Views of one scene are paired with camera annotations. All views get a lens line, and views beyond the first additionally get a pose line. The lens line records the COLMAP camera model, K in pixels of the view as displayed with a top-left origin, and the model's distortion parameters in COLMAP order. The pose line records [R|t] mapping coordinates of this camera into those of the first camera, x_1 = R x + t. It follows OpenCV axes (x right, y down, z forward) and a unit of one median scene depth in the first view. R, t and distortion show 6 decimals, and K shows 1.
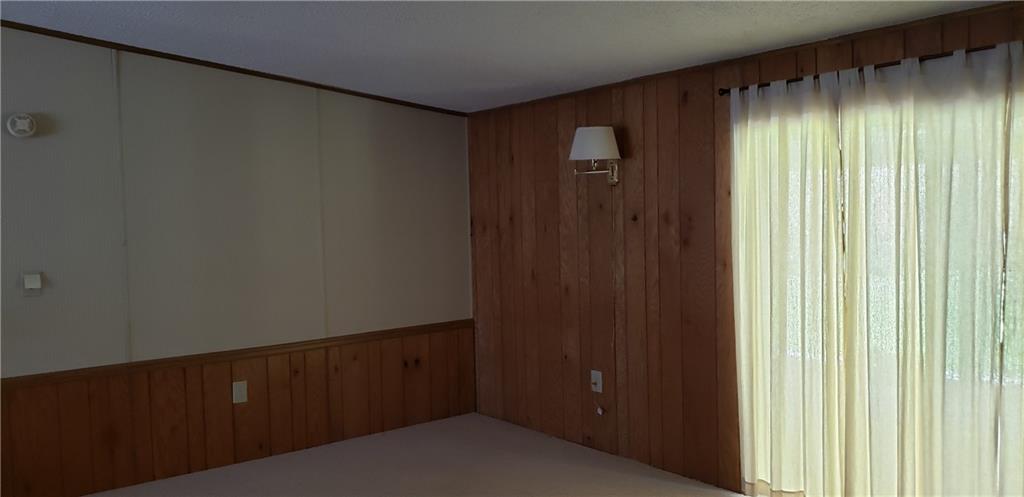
lens RADIAL K [[776.9, 0, 512.0], [0, 776.9, 248.5], [0, 0, 1]] dist [-0.001514, 0.000207]
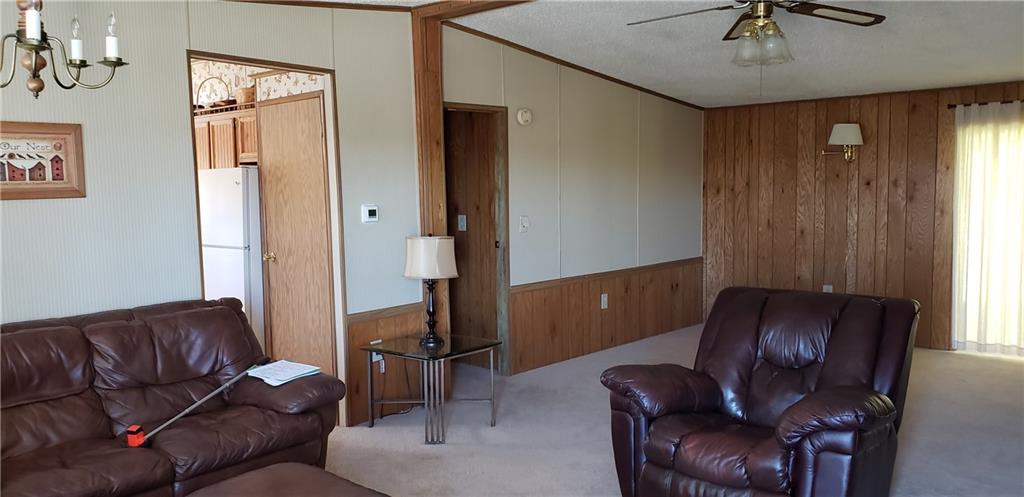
lens RADIAL K [[802.0, 0, 512.0], [0, 802.0, 248.5], [0, 0, 1]] dist [-0.003823, 0.005490]
pose [[0.986515, -0.003011, 0.163643, -0.775874], [-0.002076, 0.999520, 0.030905, 0.041119], [-0.163657, -0.030828, 0.986035, -0.444760]]
